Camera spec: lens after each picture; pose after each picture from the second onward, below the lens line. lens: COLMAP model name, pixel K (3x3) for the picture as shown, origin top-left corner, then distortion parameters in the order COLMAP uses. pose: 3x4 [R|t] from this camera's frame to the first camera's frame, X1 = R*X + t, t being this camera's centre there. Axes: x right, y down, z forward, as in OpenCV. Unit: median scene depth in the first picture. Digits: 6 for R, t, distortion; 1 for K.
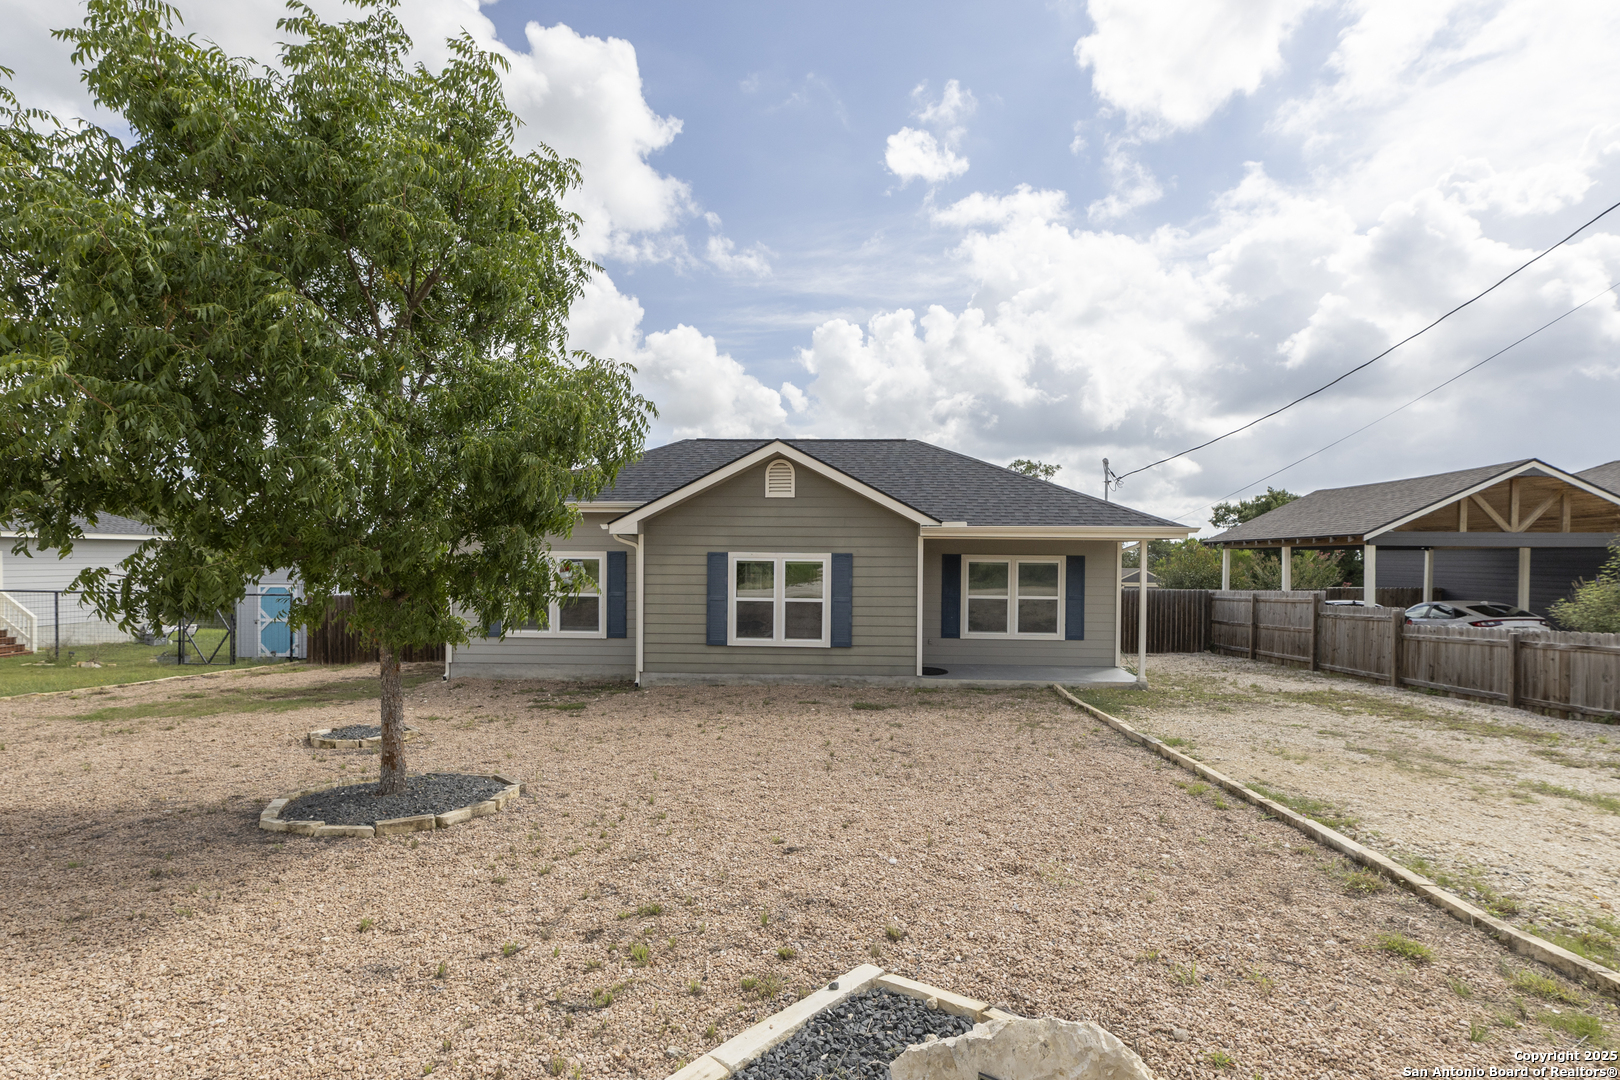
lens RADIAL K [[720.3, 0, 779.5], [0, 720.3, 540.3], [0, 0, 1]] dist [-0.001794, -0.000317]
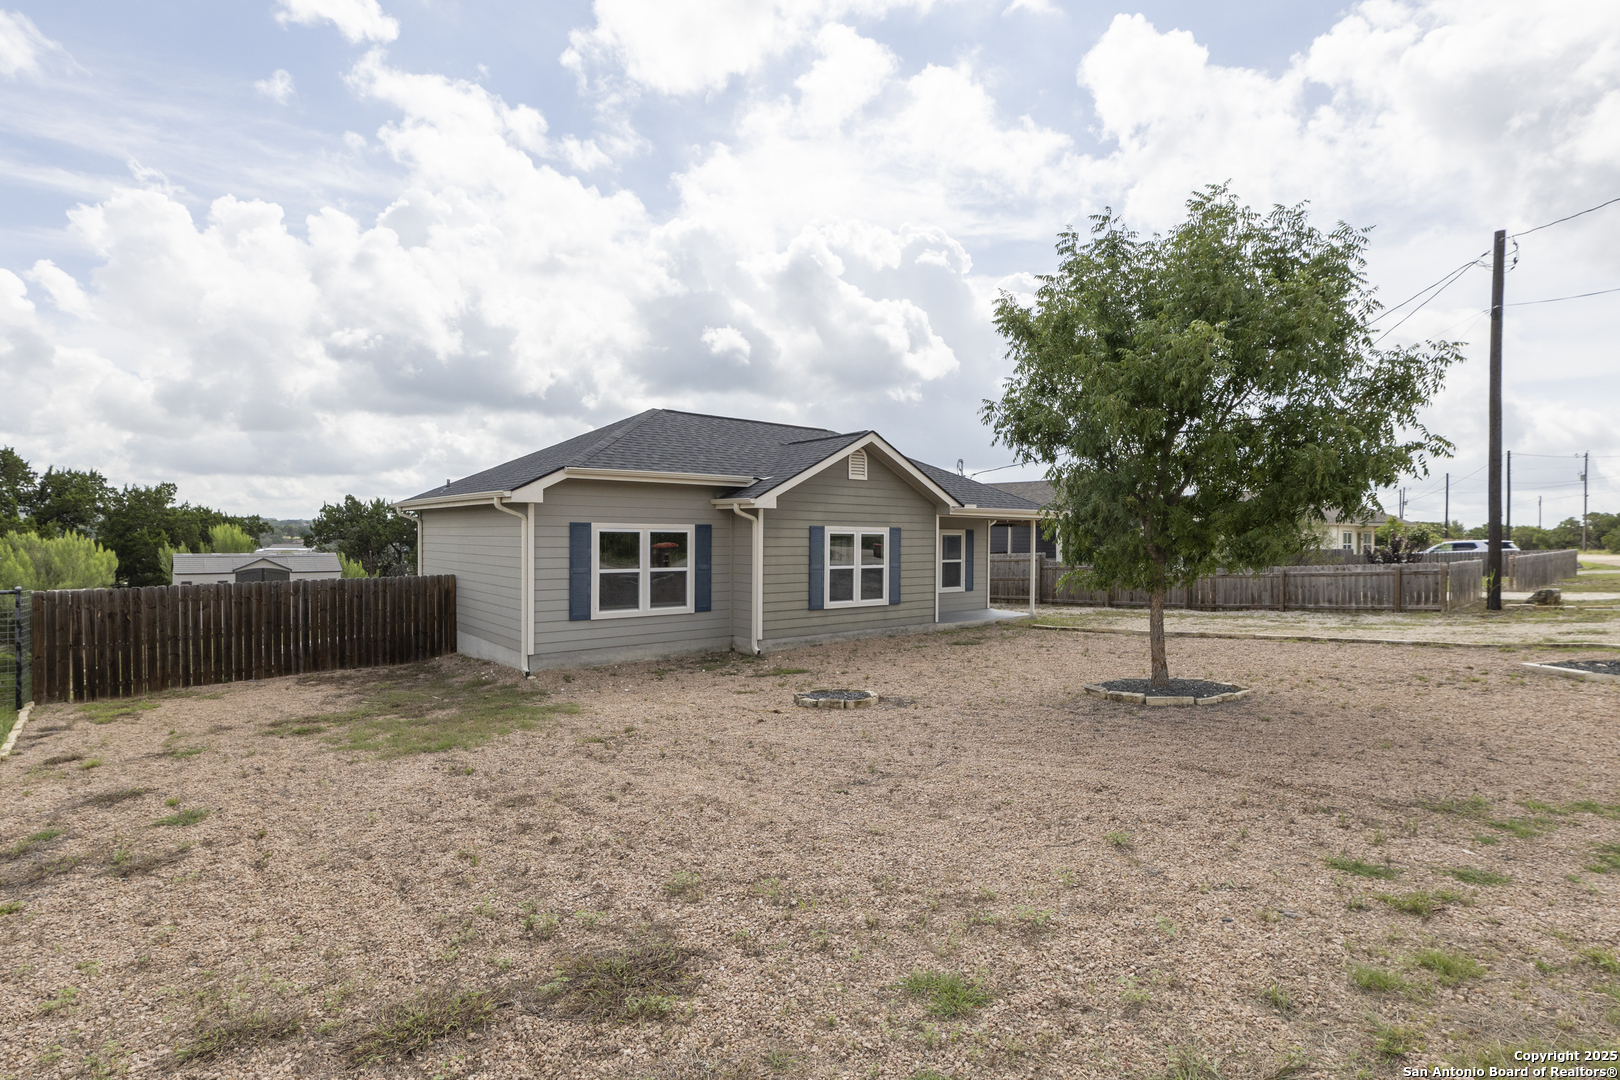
lens RADIAL K [[799.1, 0, 811.2], [0, 799.1, 559.3], [0, 0, 1]] dist [-0.019472, -0.000209]
pose [[0.724167, -0.021674, 0.689284, -0.939187], [-0.019202, 0.998485, 0.051571, 0.004376], [-0.689357, -0.050582, 0.722654, 0.115857]]
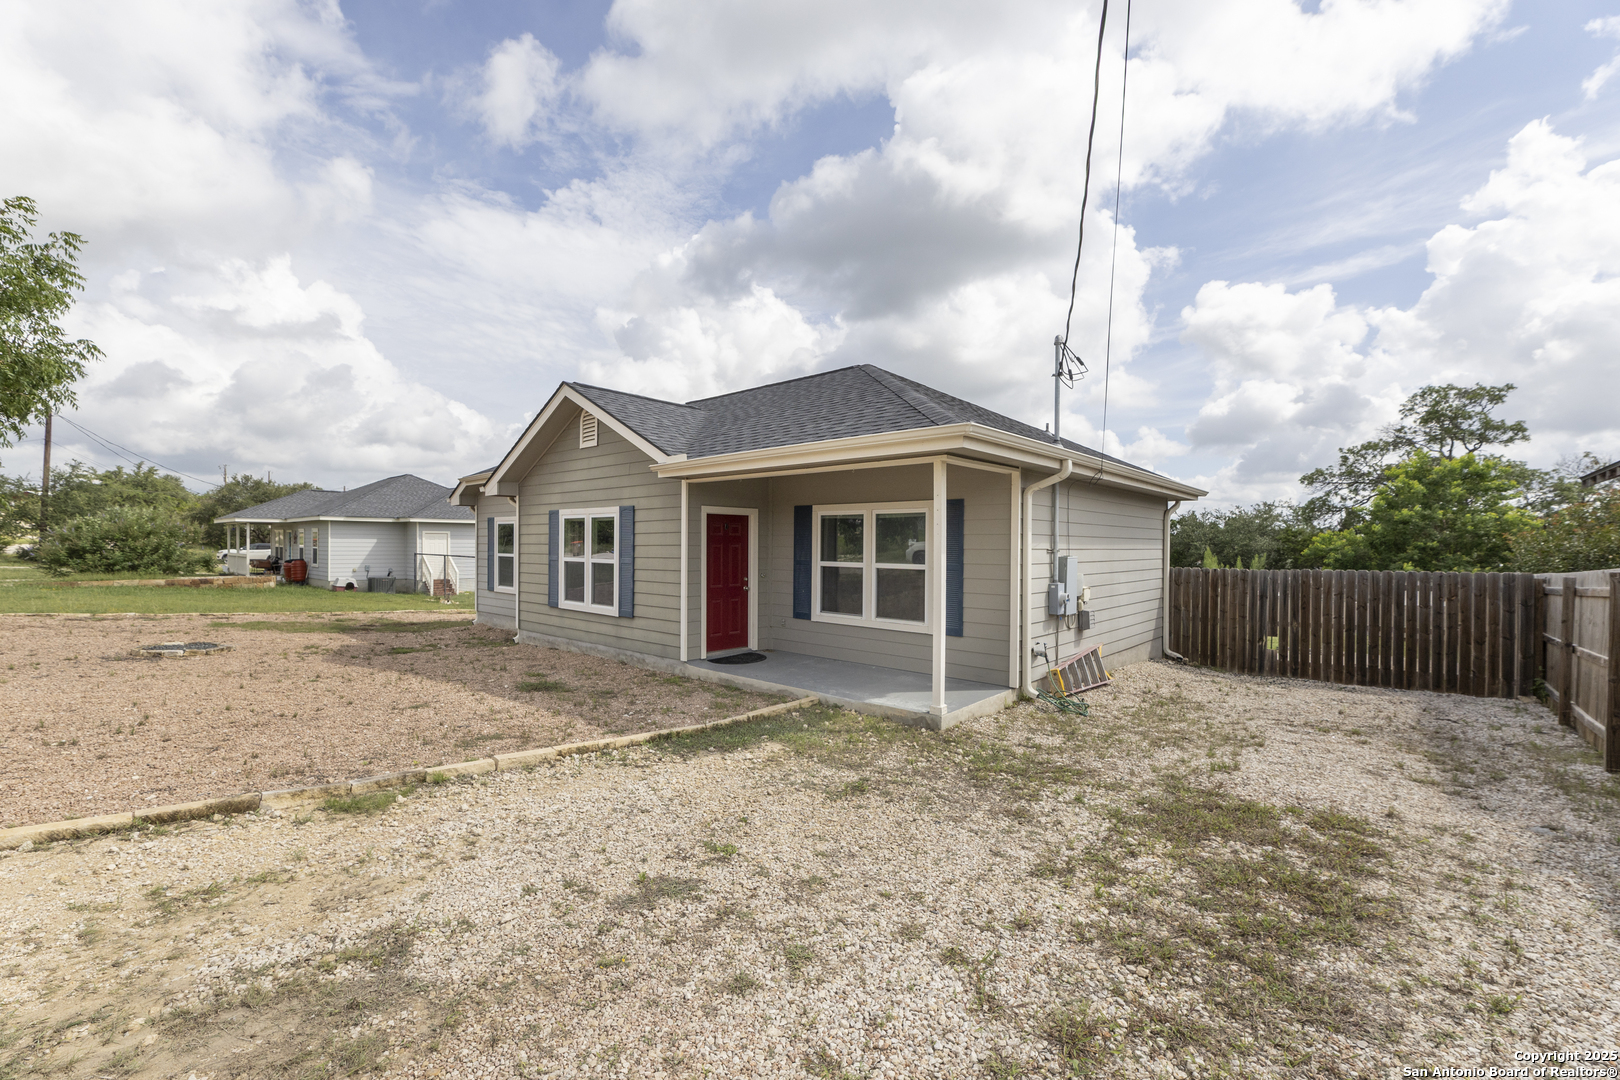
lens RADIAL K [[690.8, 0, 808.2], [0, 690.8, 541.1], [0, 0, 1]] dist [0.000997, -0.000015]
pose [[0.772110, -0.003549, -0.635479, 0.754563], [0.020692, 0.999595, 0.019558, 0.046463], [0.635152, -0.028251, 0.771871, 0.505087]]
